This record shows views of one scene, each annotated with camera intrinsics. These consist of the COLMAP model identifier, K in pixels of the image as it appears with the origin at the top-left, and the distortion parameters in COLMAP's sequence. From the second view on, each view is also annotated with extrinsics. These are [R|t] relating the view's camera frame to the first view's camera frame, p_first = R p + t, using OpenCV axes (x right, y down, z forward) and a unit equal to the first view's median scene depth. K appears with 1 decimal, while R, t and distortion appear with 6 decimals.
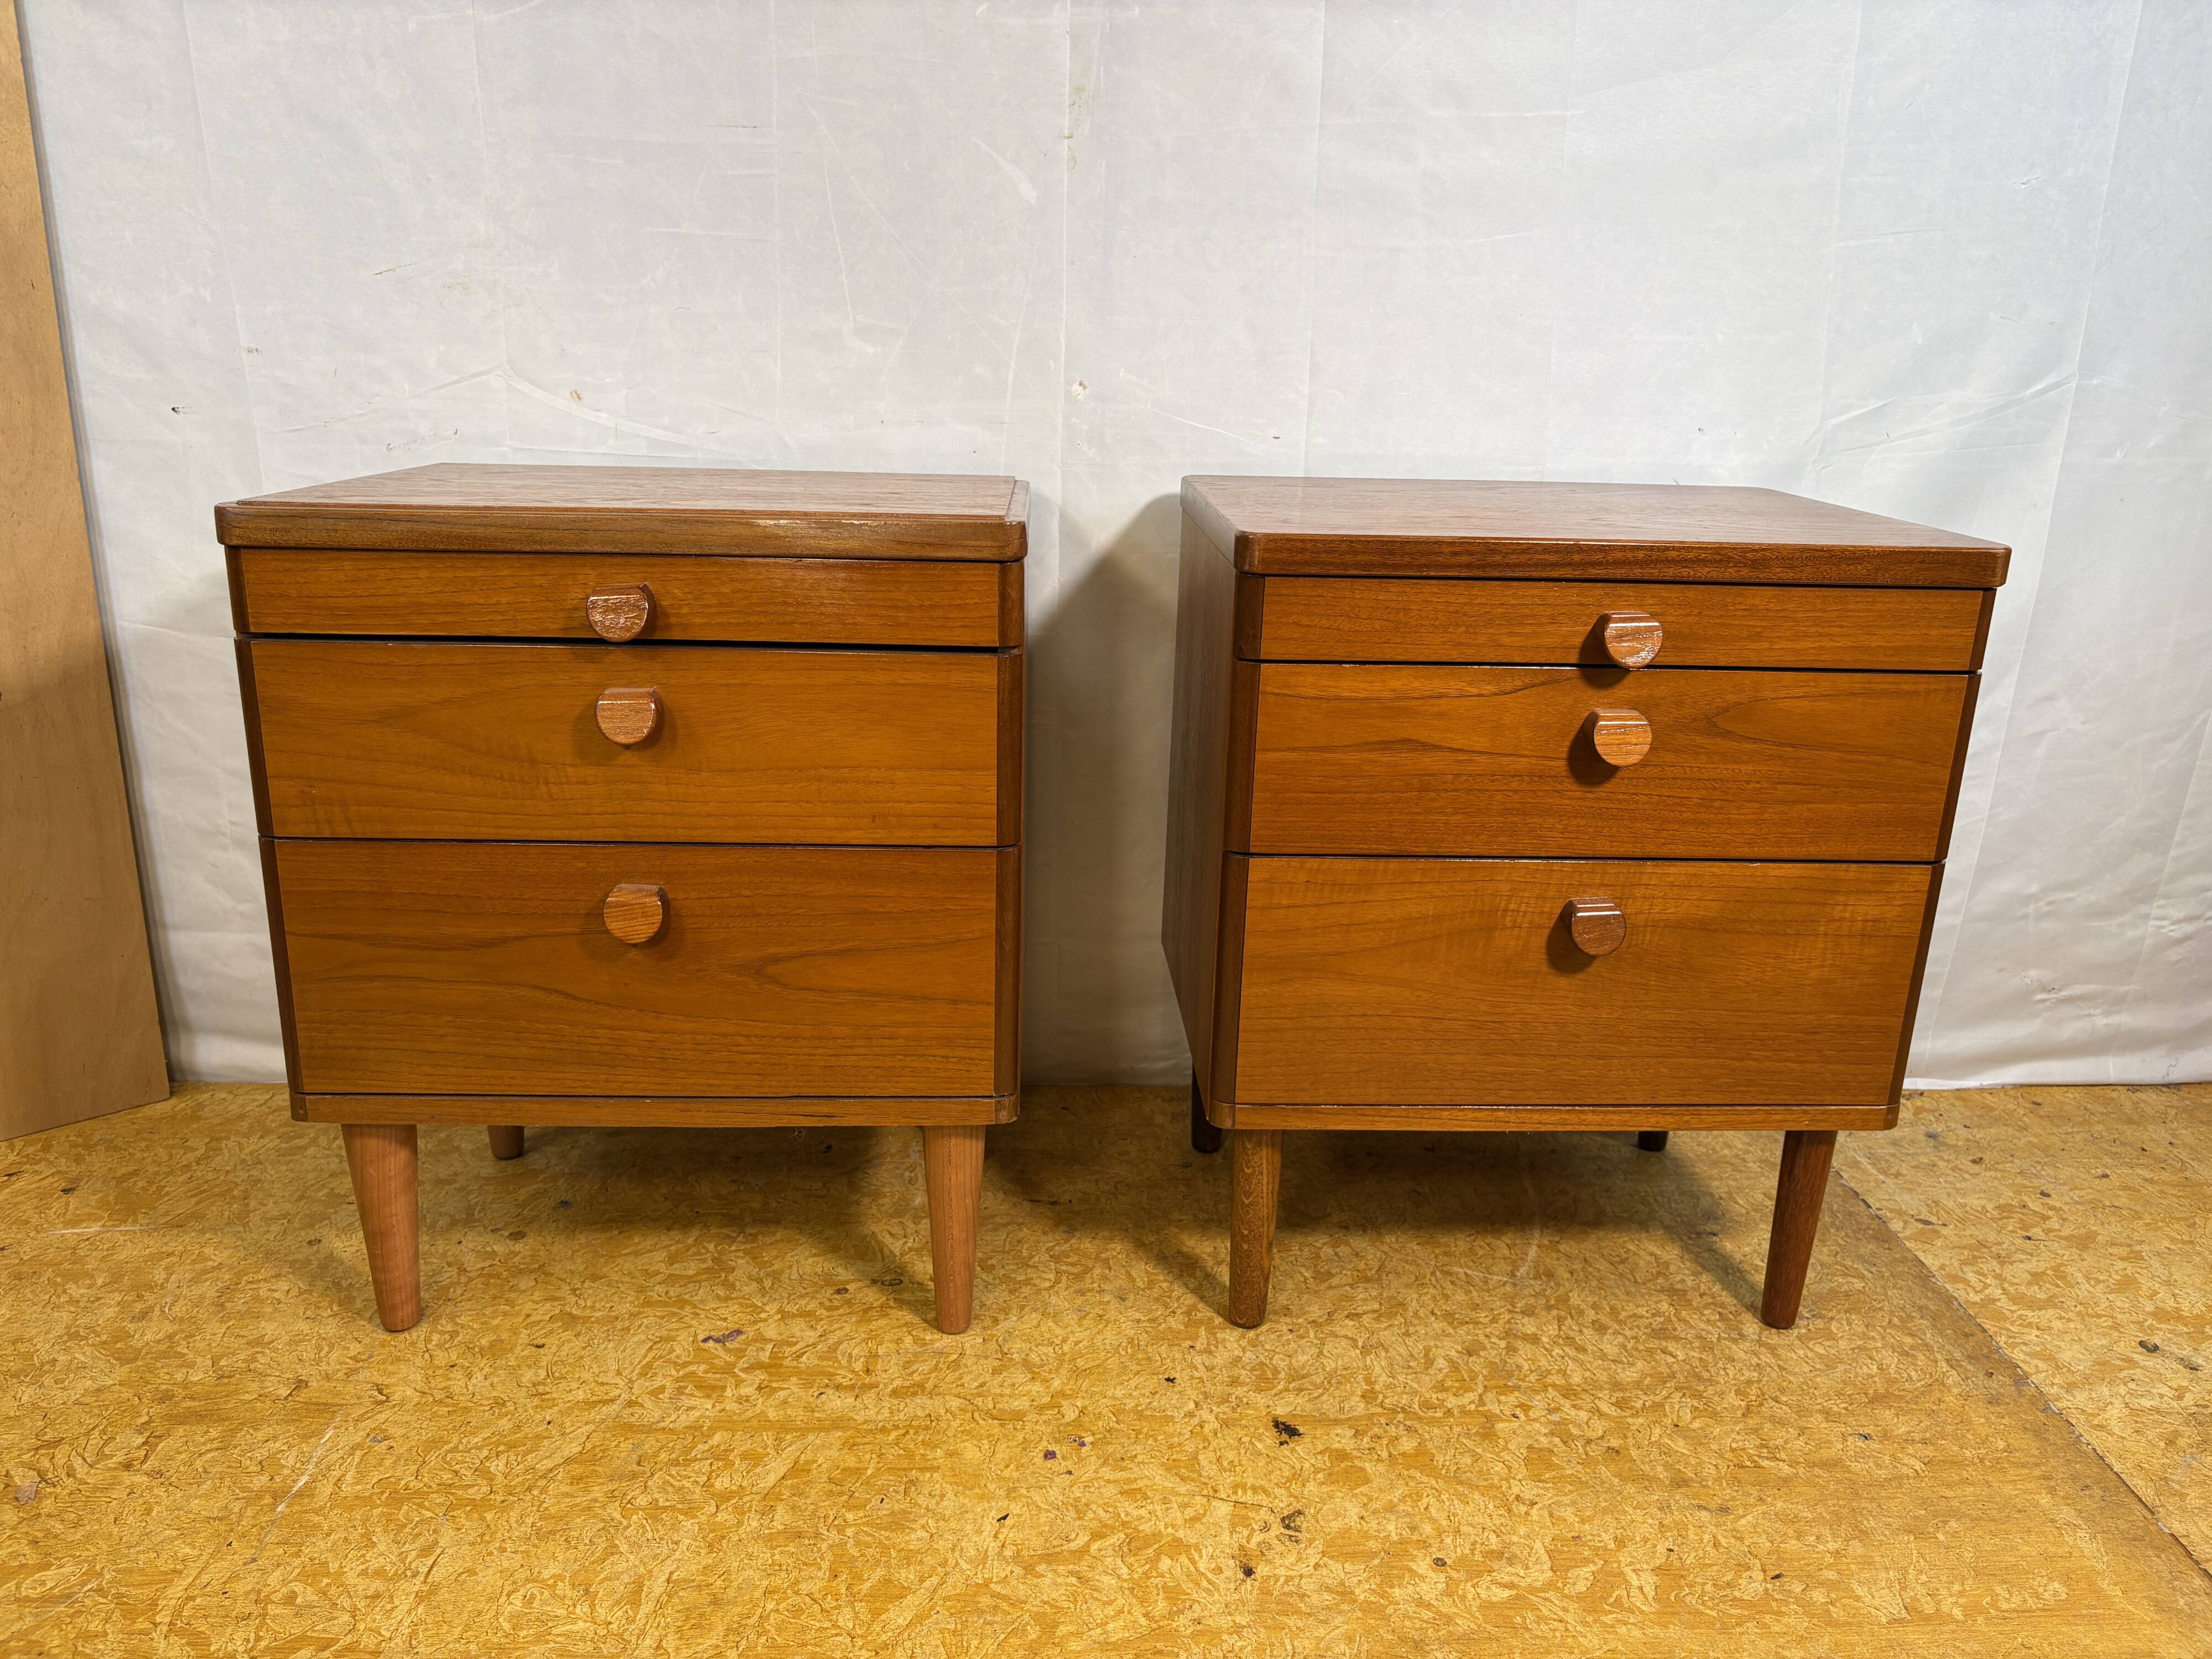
lens RADIAL K [[1688.1, 0, 1109.7], [0, 1688.1, 841.1], [0, 0, 1]] dist [0.040850, -0.041825]
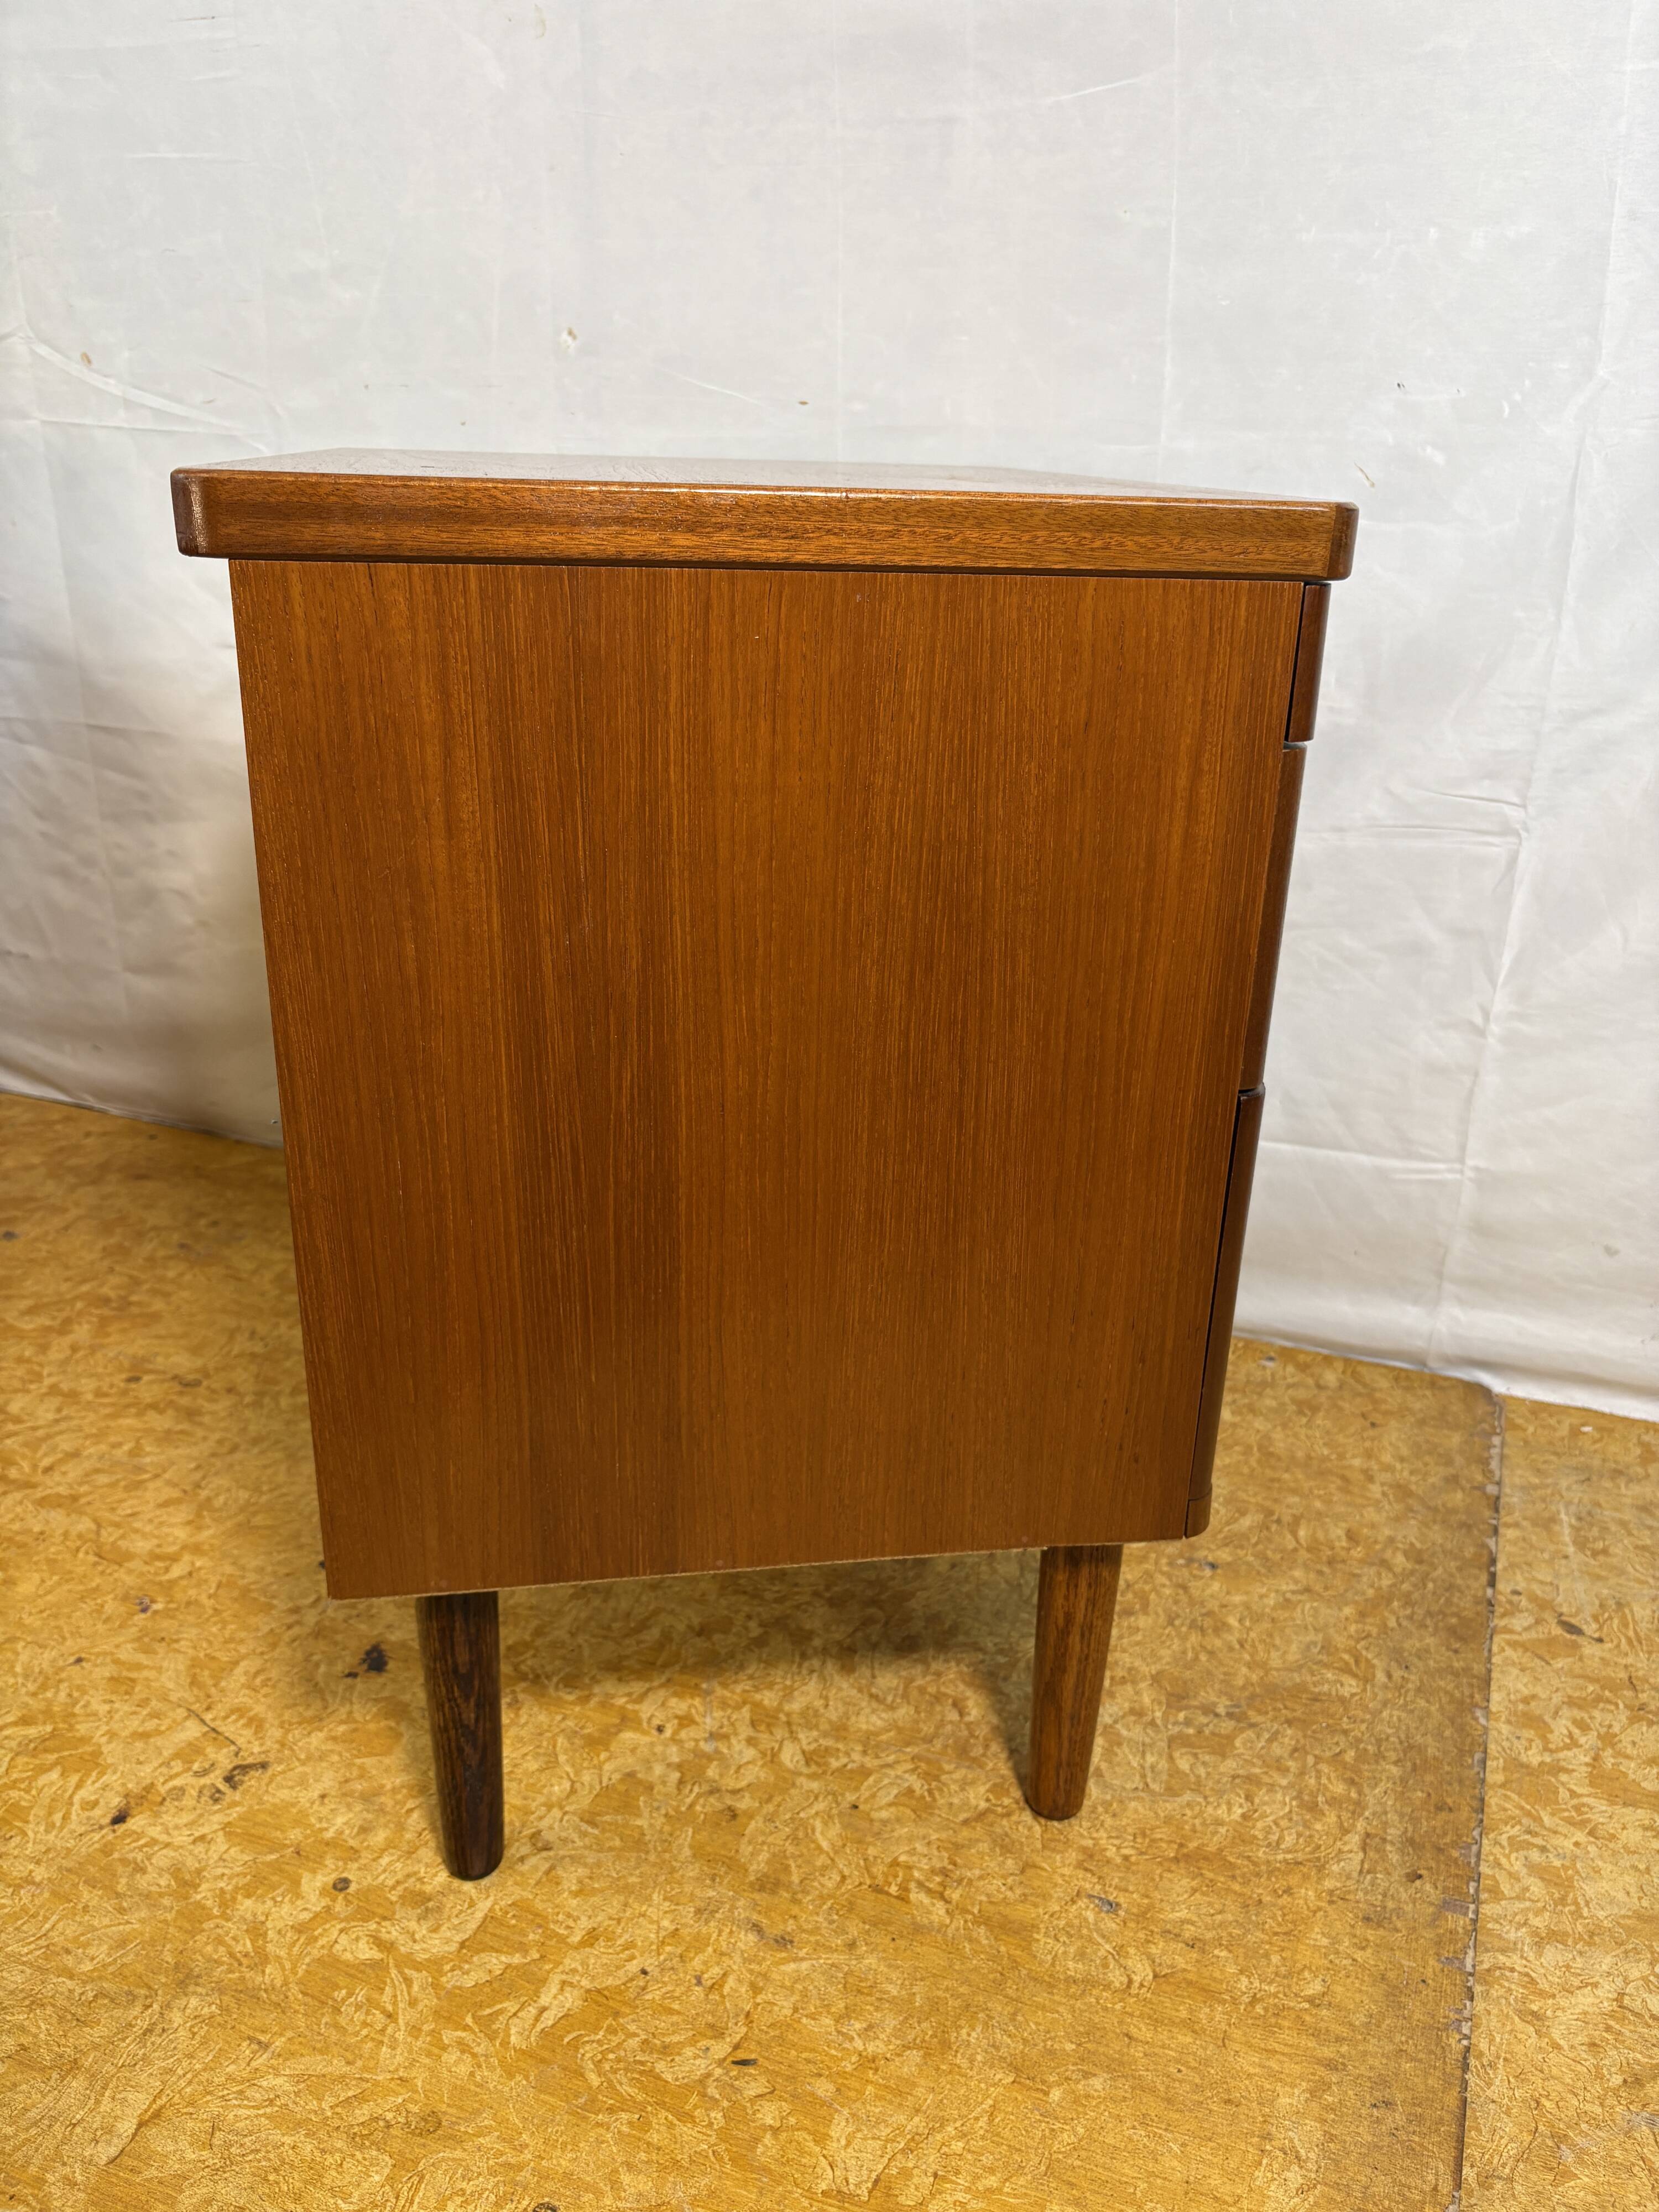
lens RADIAL K [[1729.7, 0, 839.8], [0, 1729.7, 1086.1], [0, 0, 1]] dist [-0.029903, 0.064086]
pose [[0.915361, 0.144437, -0.375836, 0.539904], [-0.119641, 0.988853, 0.088633, -0.009991], [0.384448, -0.036166, 0.922438, 0.349173]]
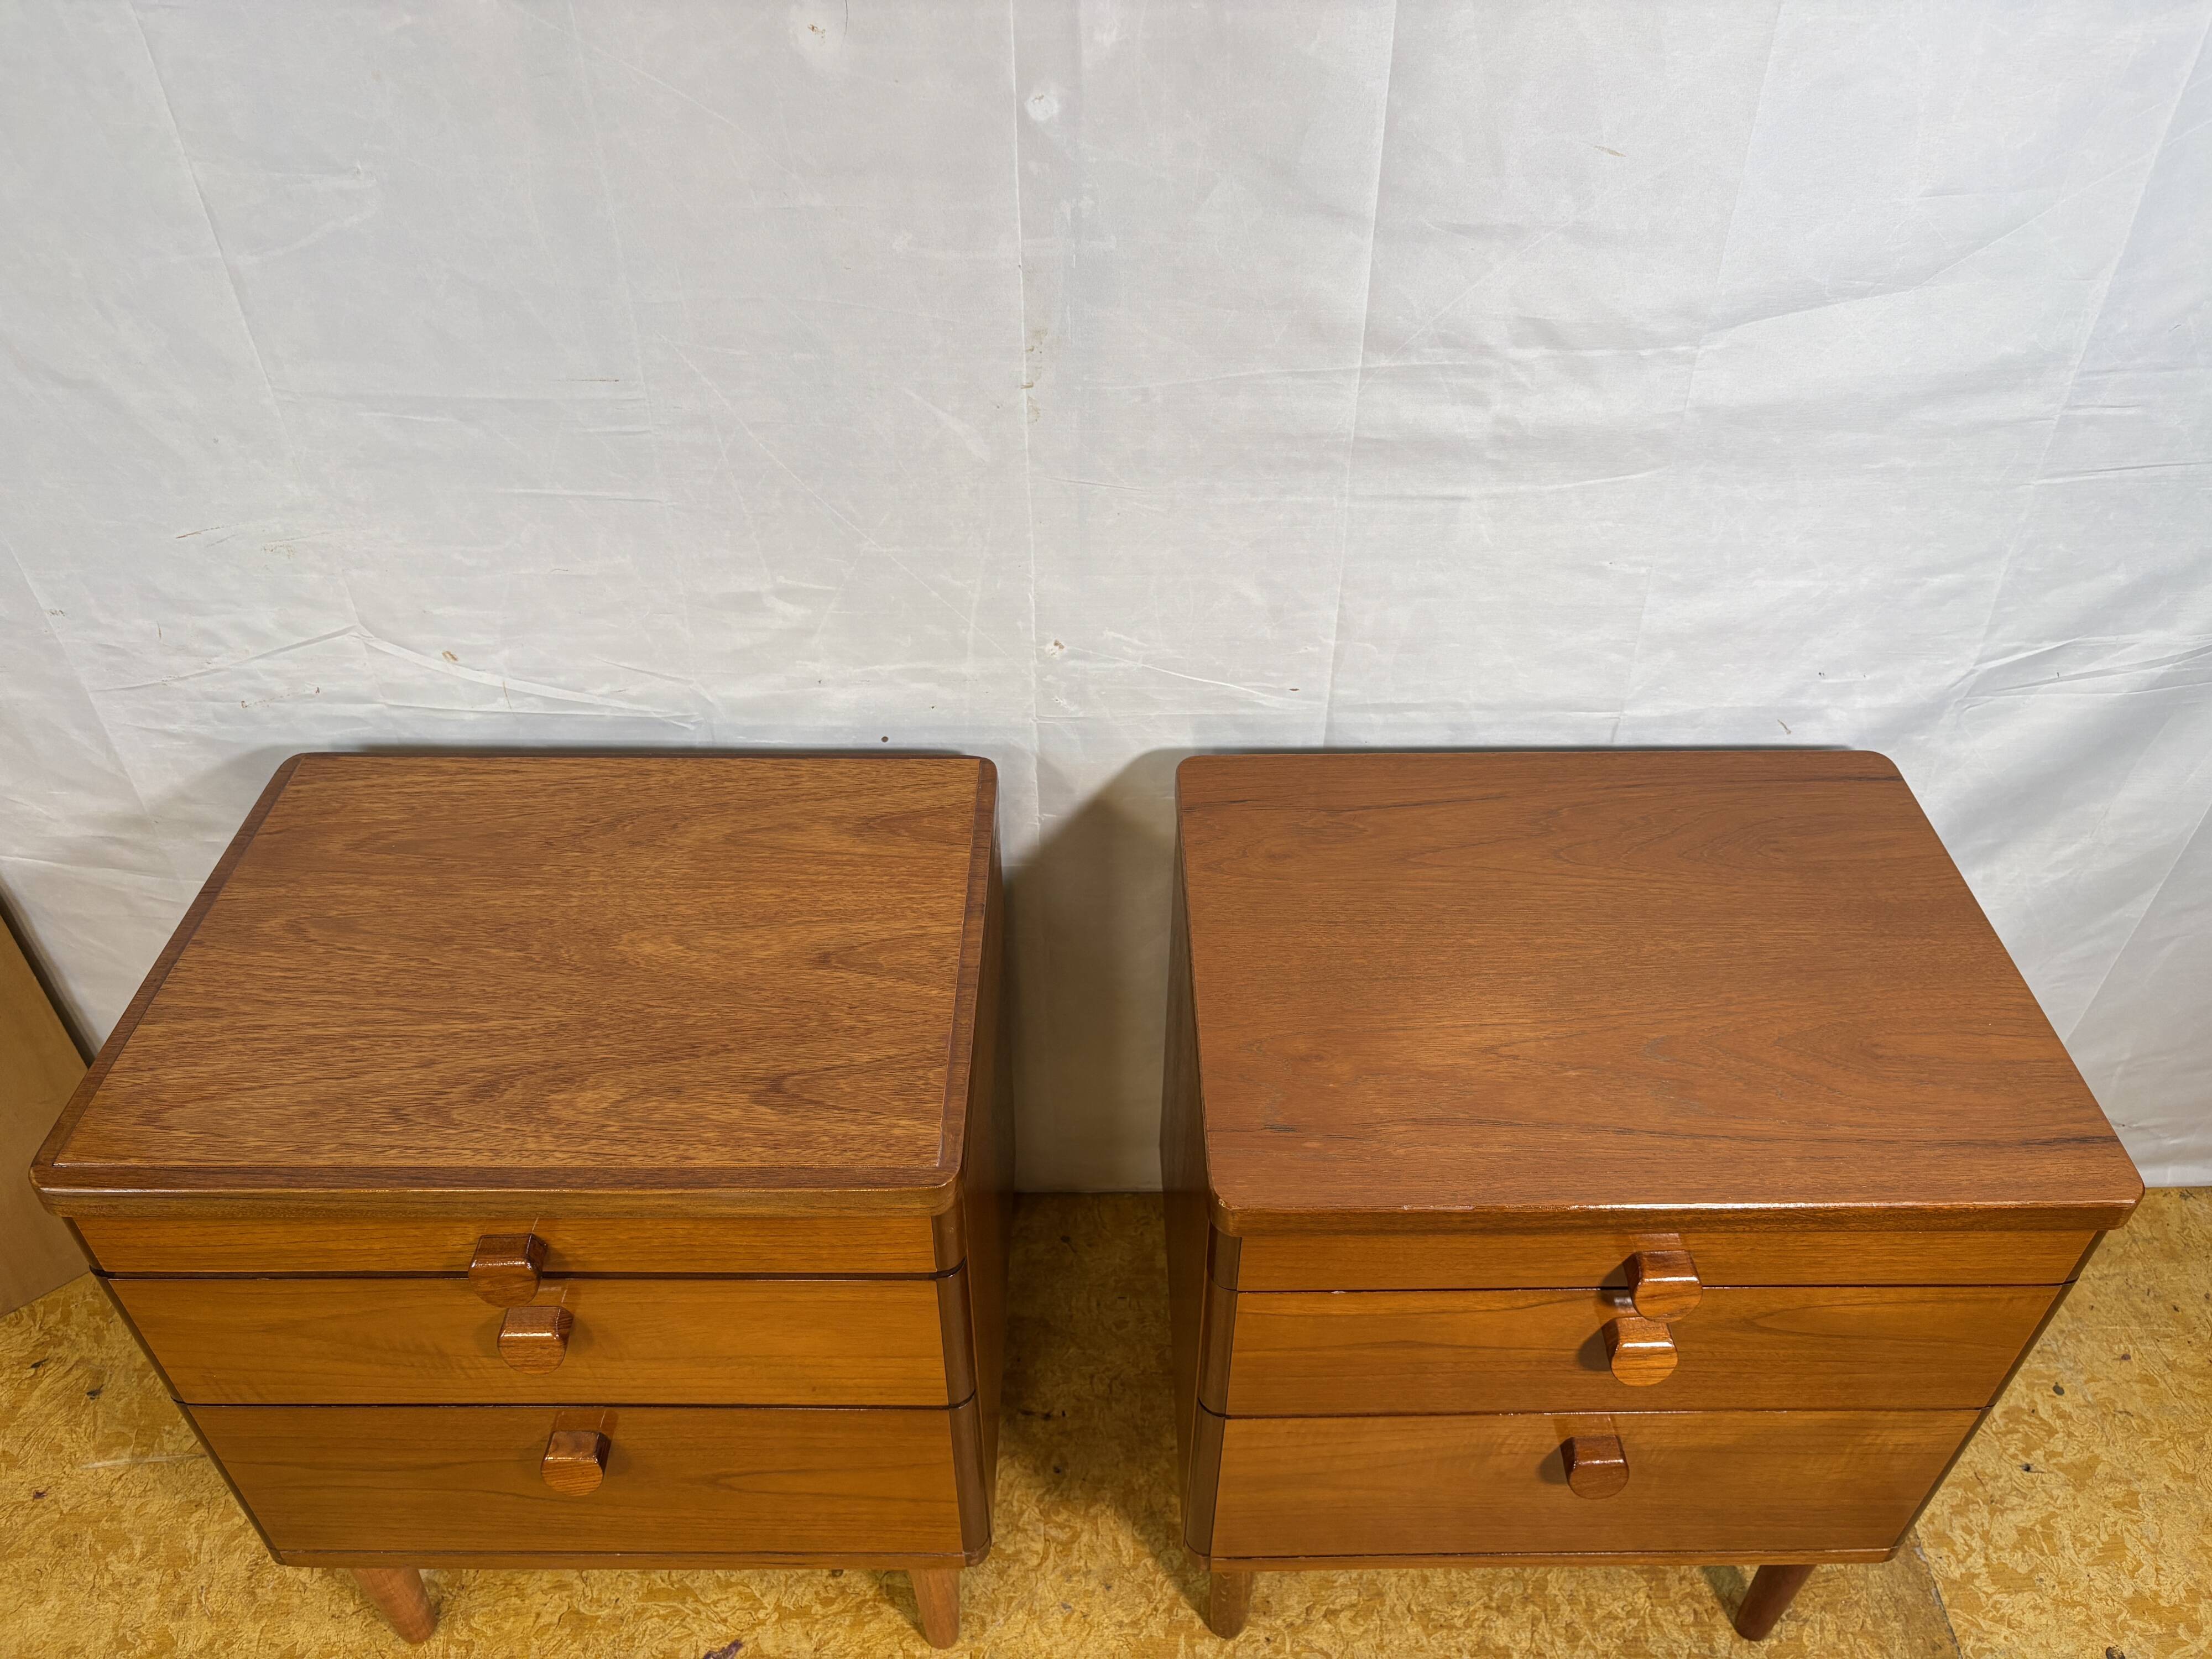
lens RADIAL K [[1688.1, 0, 1109.7], [0, 1688.1, 841.1], [0, 0, 1]] dist [0.040850, -0.041825]
pose [[0.999005, 0.009343, -0.043615, 0.054265], [0.009049, 0.915030, 0.403285, -0.611484], [0.043677, -0.403278, 0.914034, 0.260056]]
